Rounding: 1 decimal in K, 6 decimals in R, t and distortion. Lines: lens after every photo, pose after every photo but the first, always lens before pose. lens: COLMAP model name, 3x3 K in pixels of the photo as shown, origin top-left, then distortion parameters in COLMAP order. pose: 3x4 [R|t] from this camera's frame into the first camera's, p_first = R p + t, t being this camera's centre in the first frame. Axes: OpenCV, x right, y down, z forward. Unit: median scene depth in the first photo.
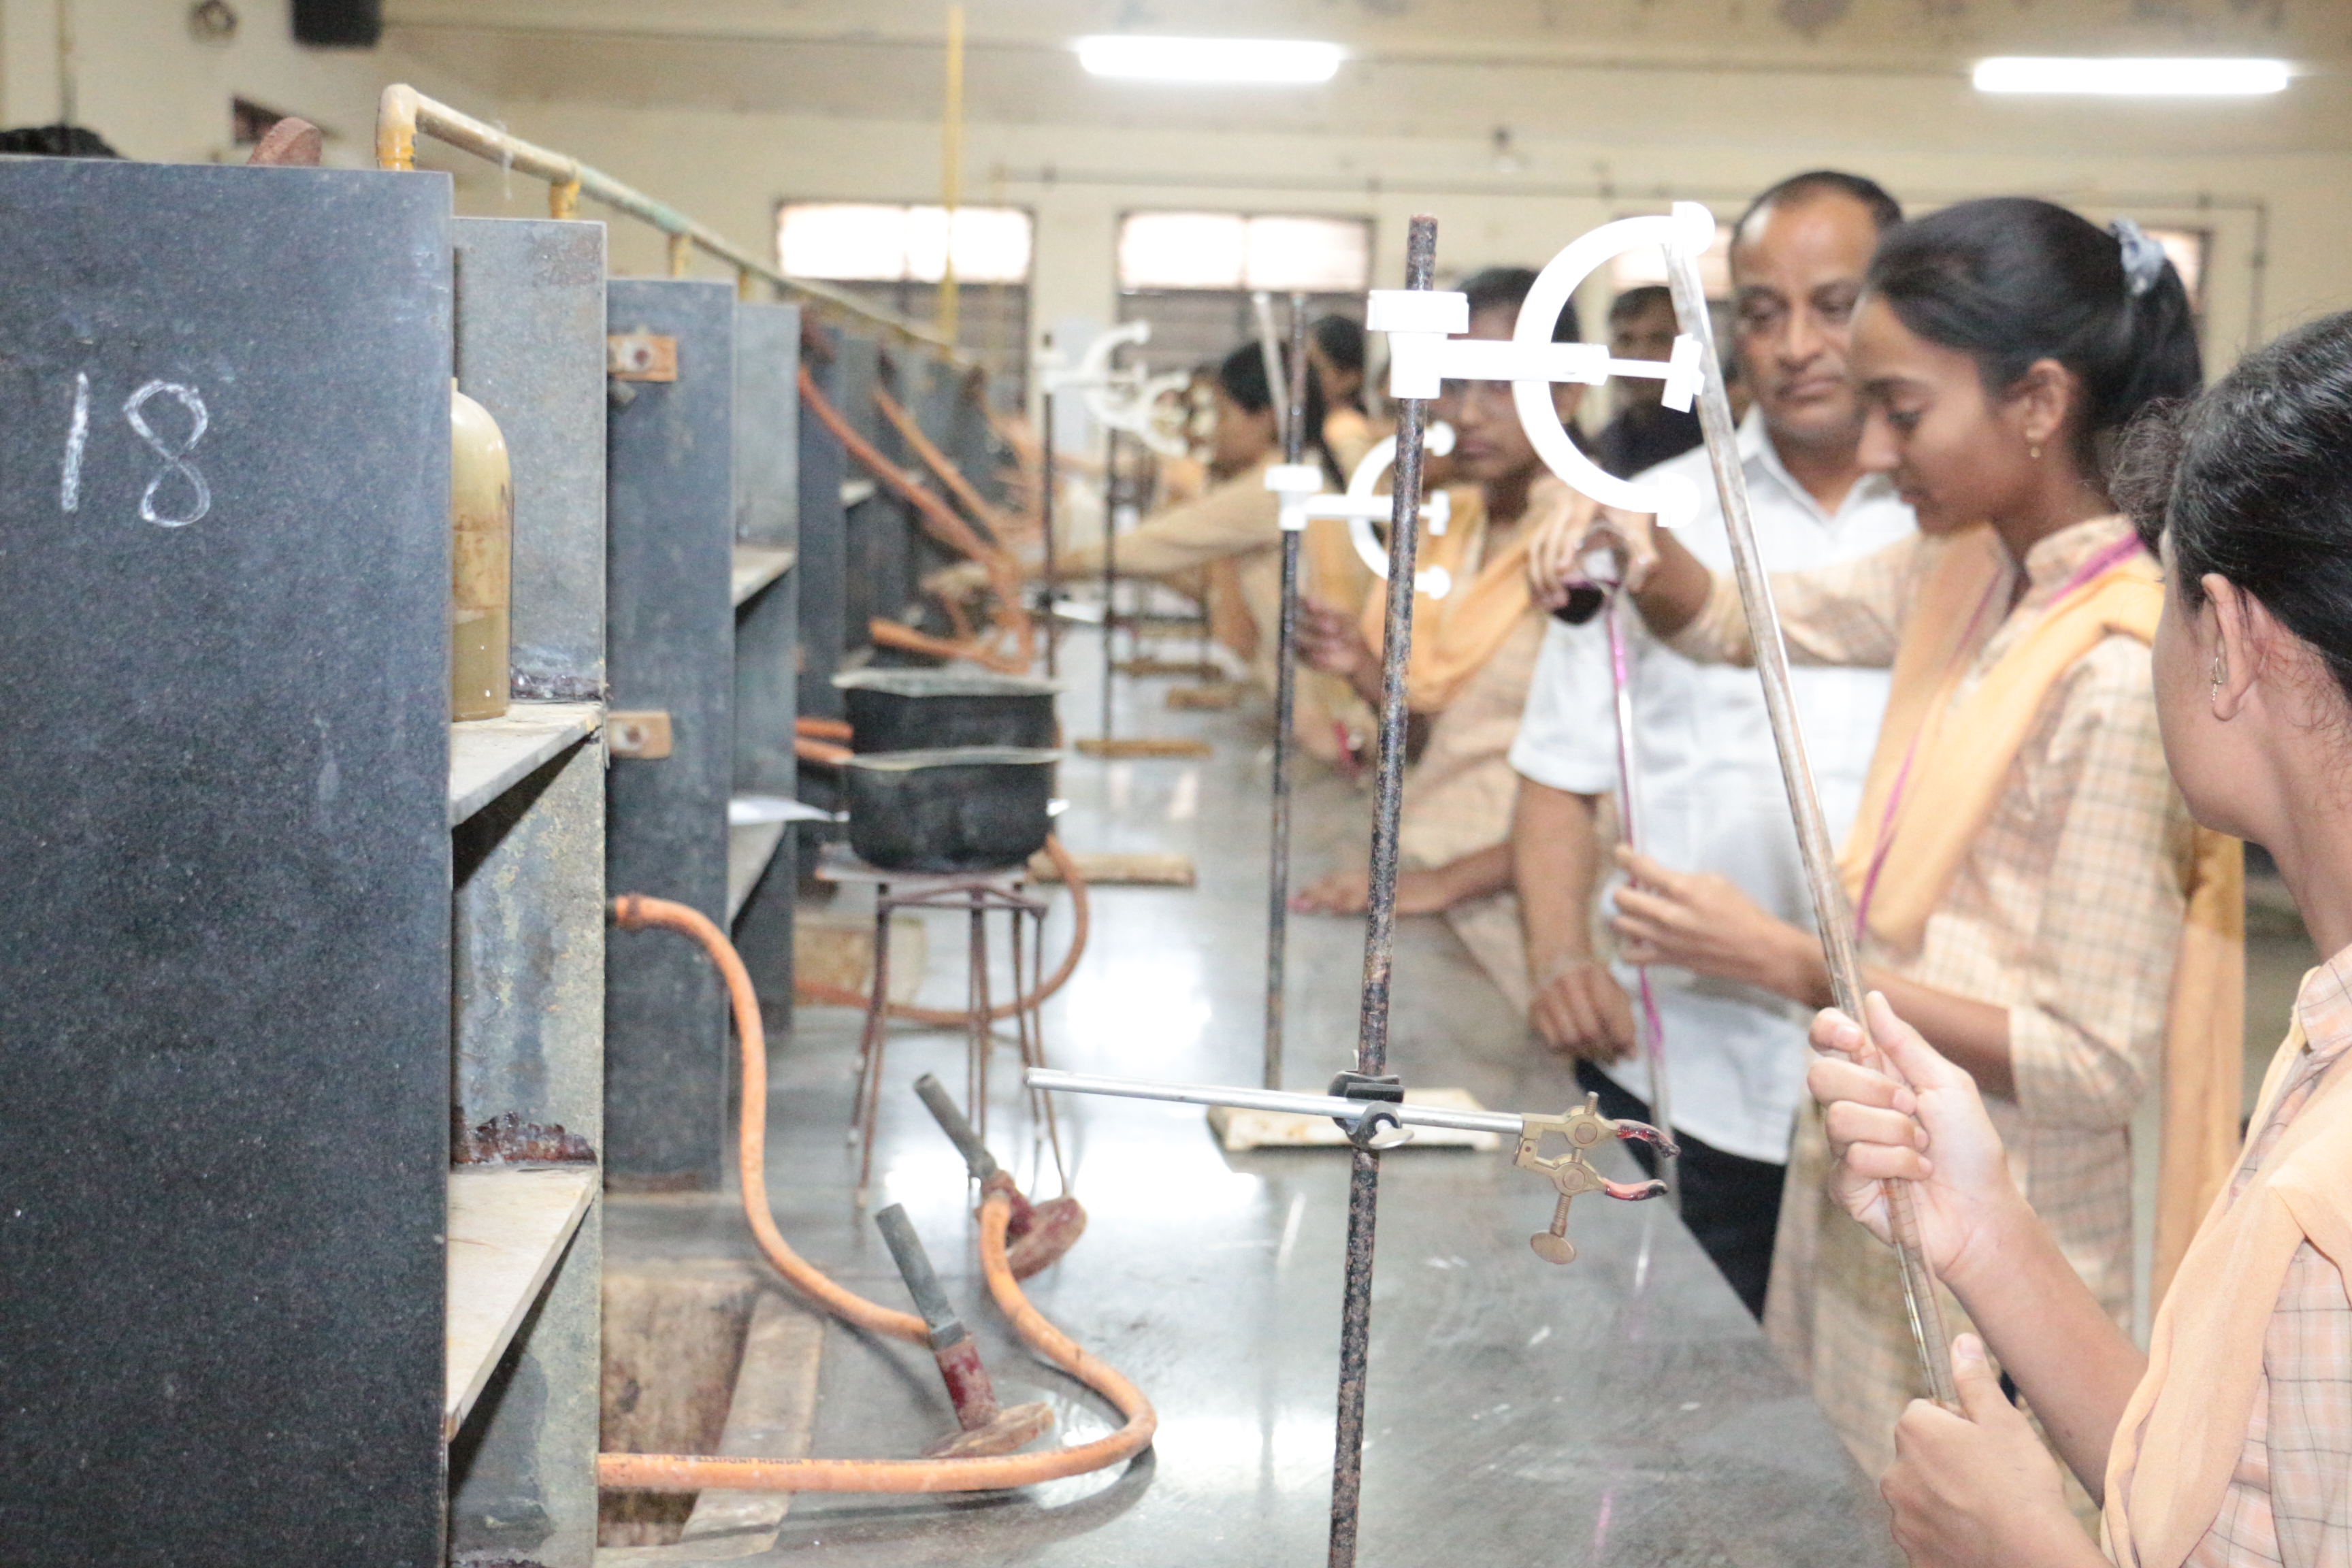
lens RADIAL K [[3728.1, 0, 1176.0], [0, 3728.1, 810.0], [0, 0, 1]] dist [0.064588, 0.612613]
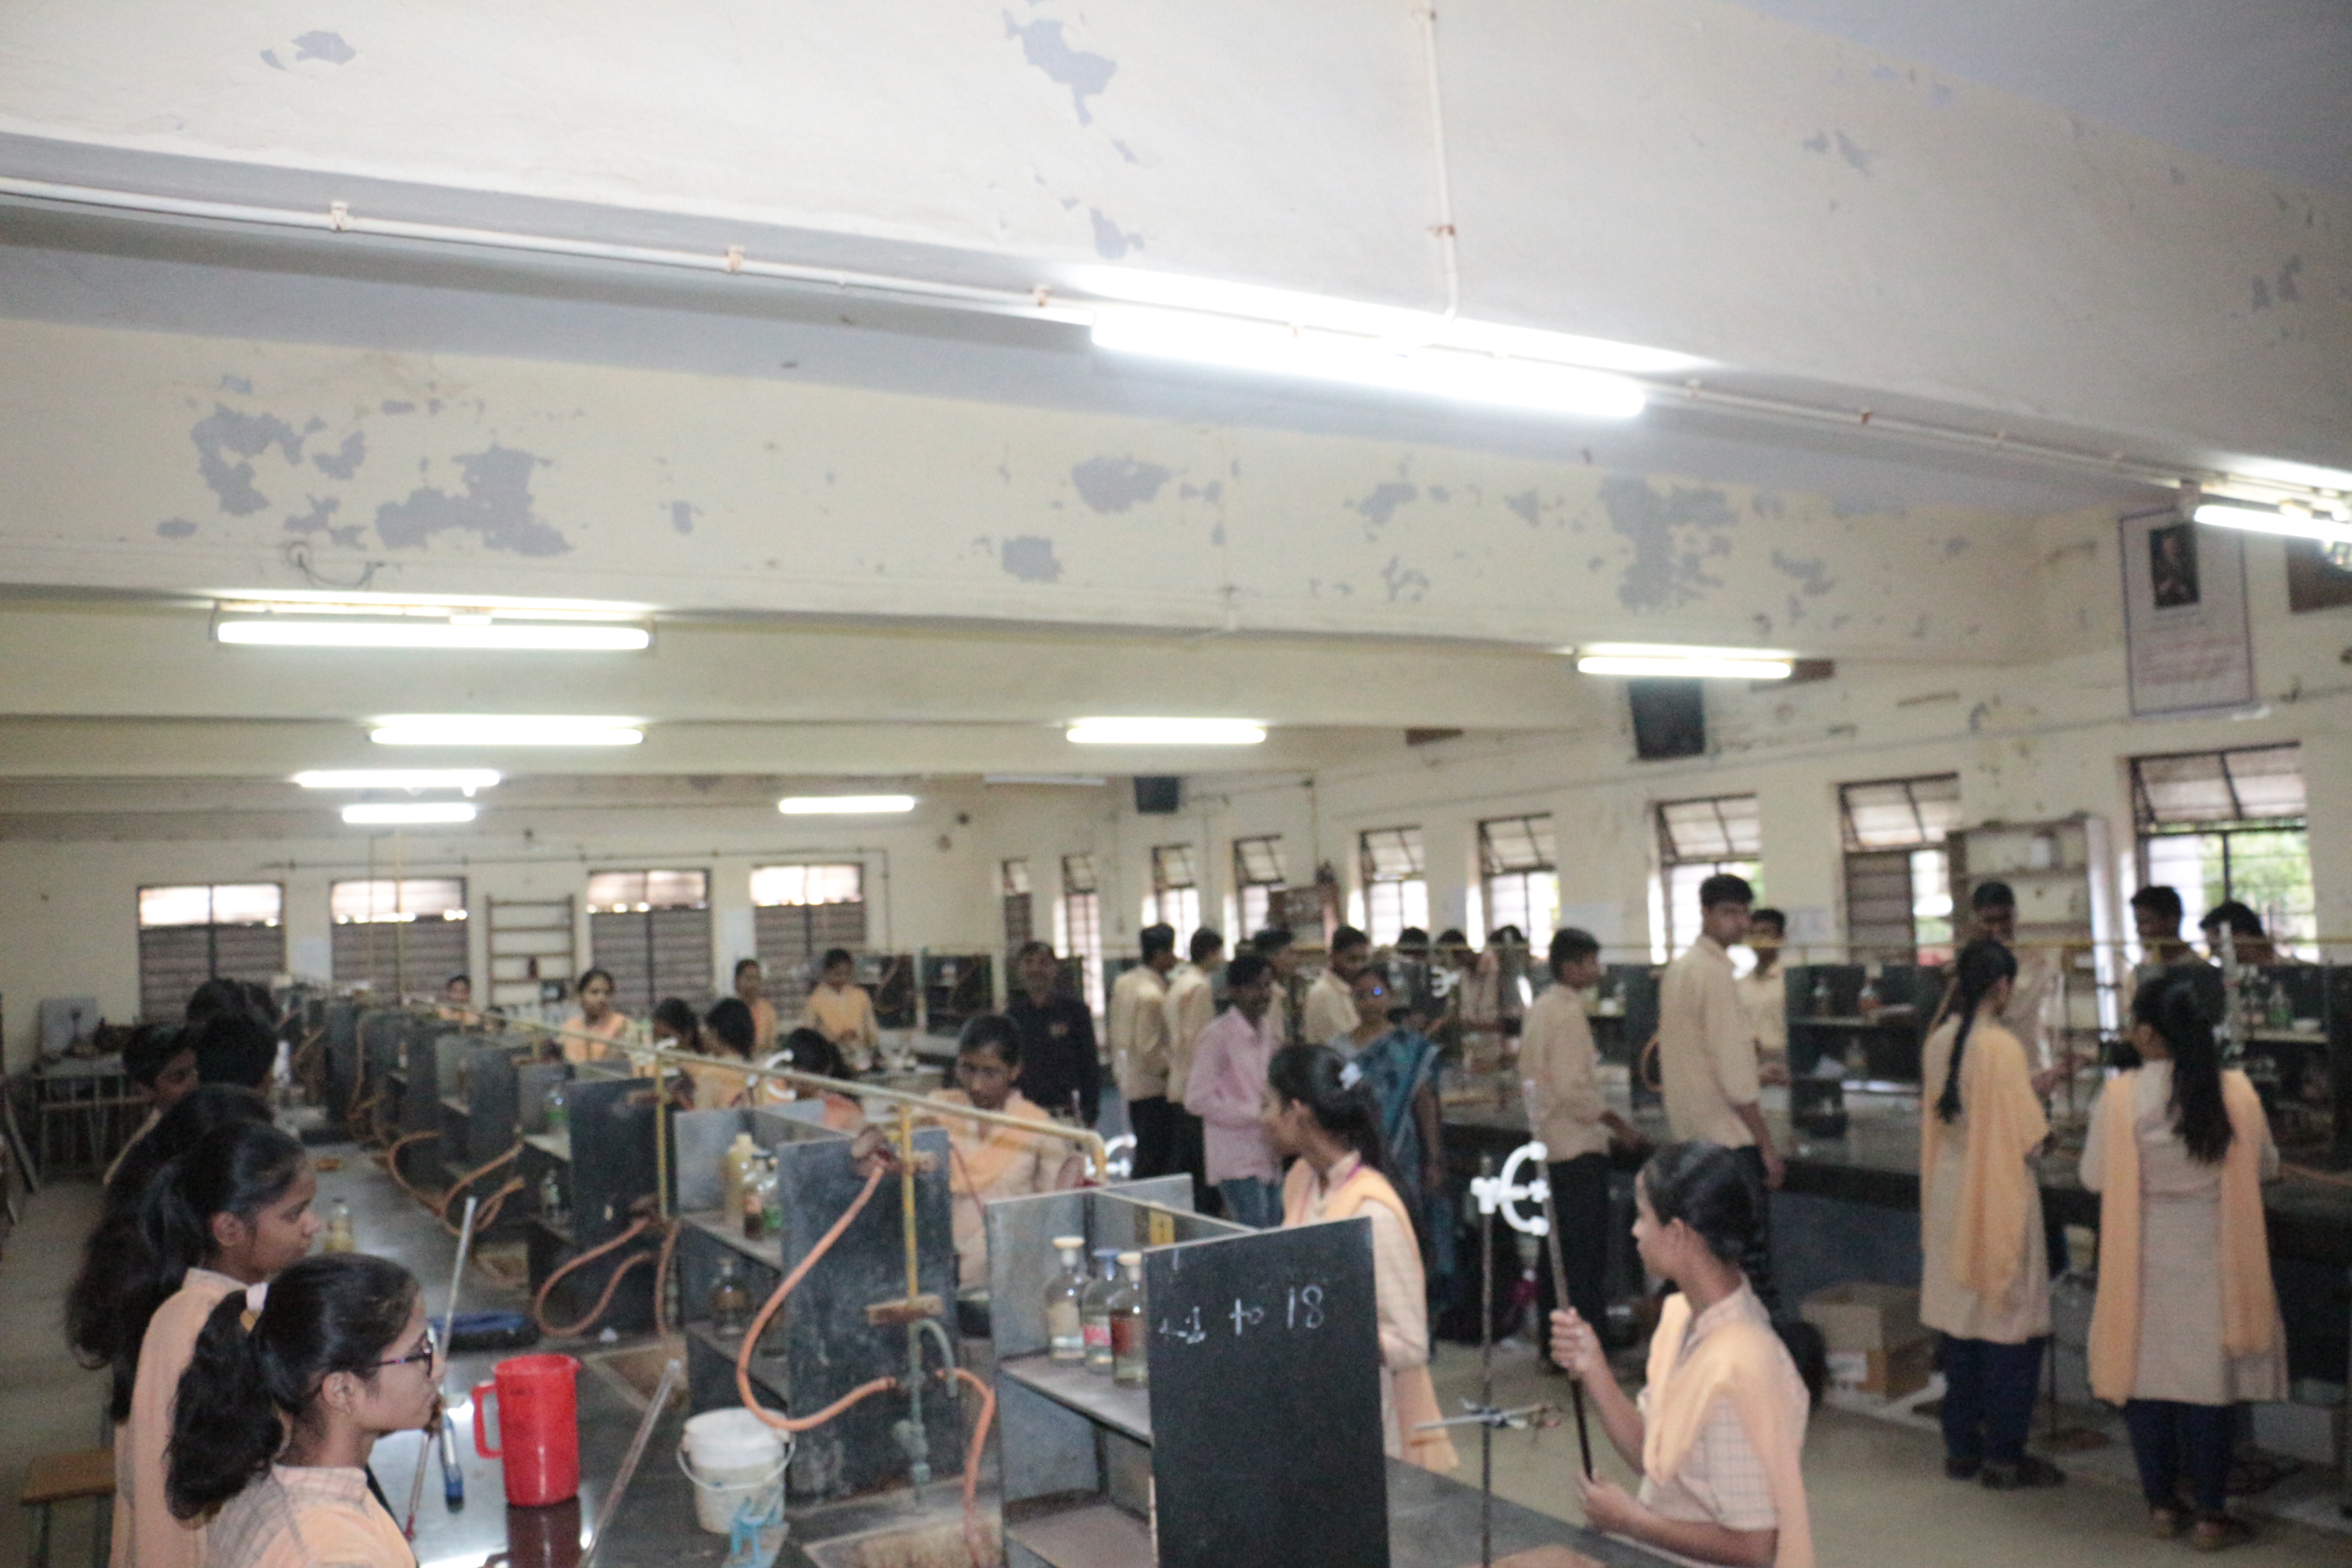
lens RADIAL K [[1939.1, 0, 1176.0], [0, 1939.1, 784.0], [0, 0, 1]] dist [-0.190371, 0.172112]
pose [[0.879874, -0.038572, 0.473638, -0.594325], [0.117984, 0.983224, -0.139106, -0.168723], [-0.460327, 0.178277, 0.869665, -0.285338]]
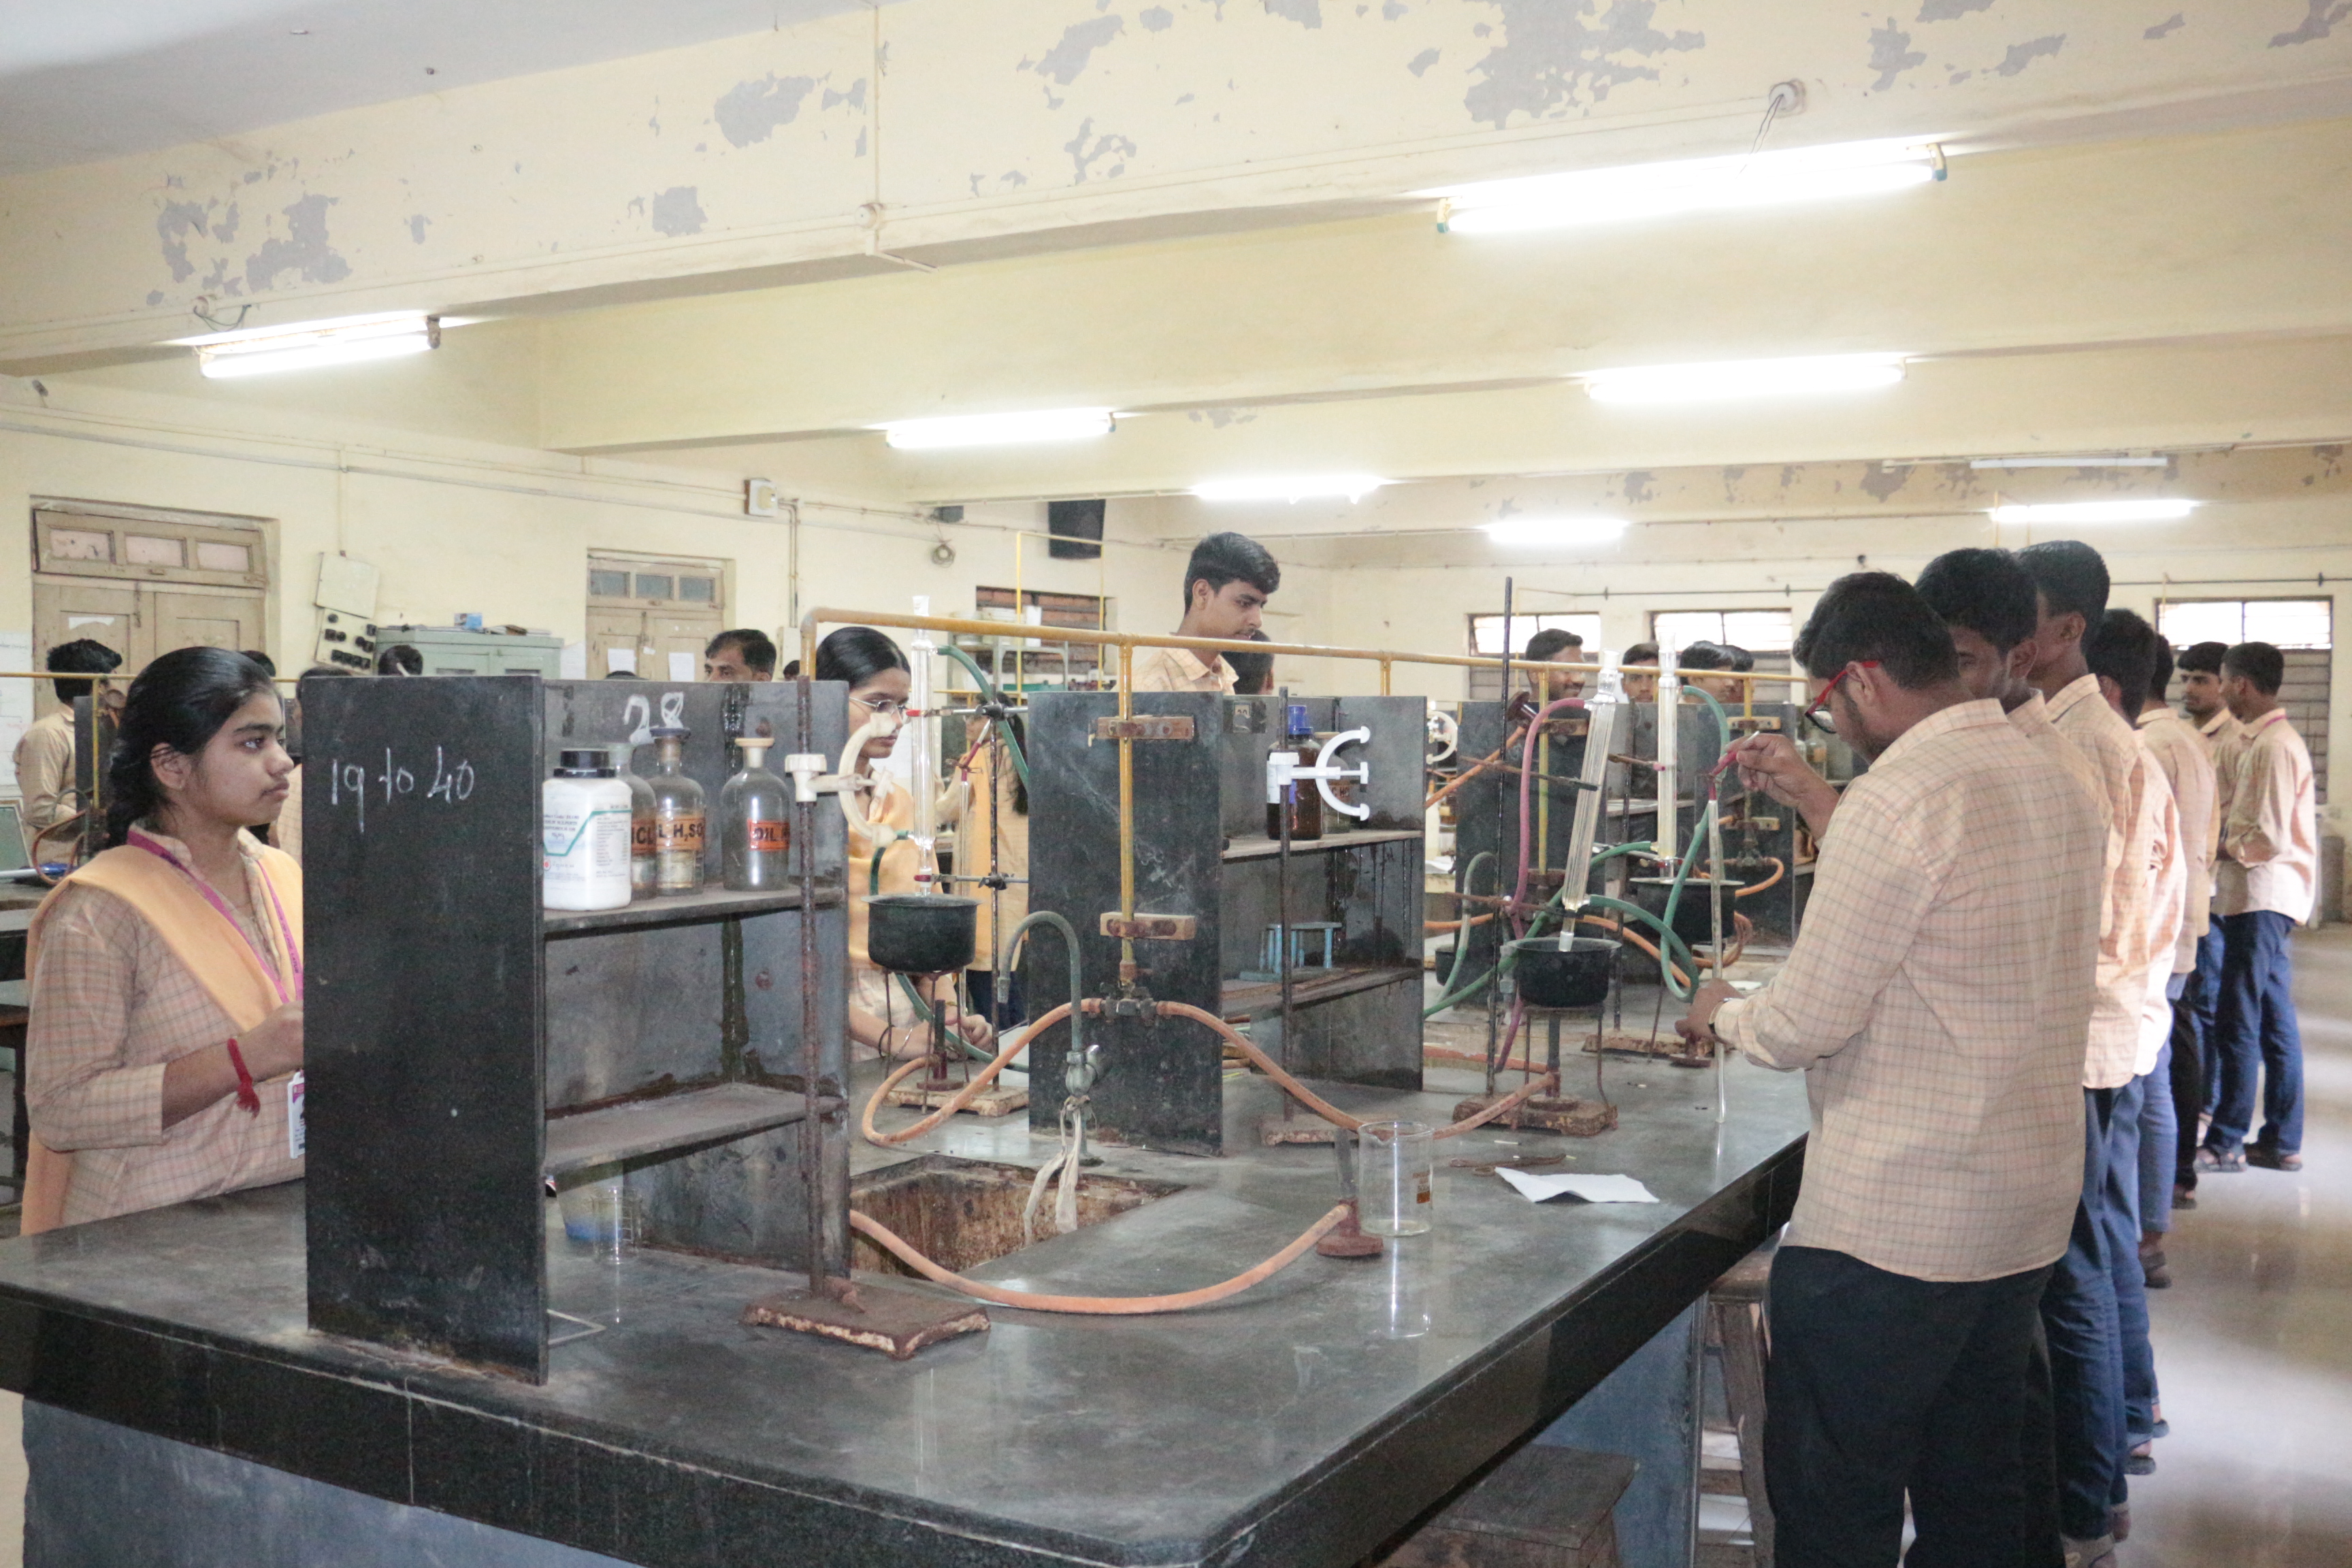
lens RADIAL K [[2229.5, 0, 1168.1], [0, 2229.5, 789.0], [0, 0, 1]] dist [-0.145064, 0.224903]
pose [[0.850662, -0.004352, -0.525694, 2.319191], [-0.038935, 0.996698, -0.071254, 0.043934], [0.524269, 0.081081, 0.847684, 0.013528]]
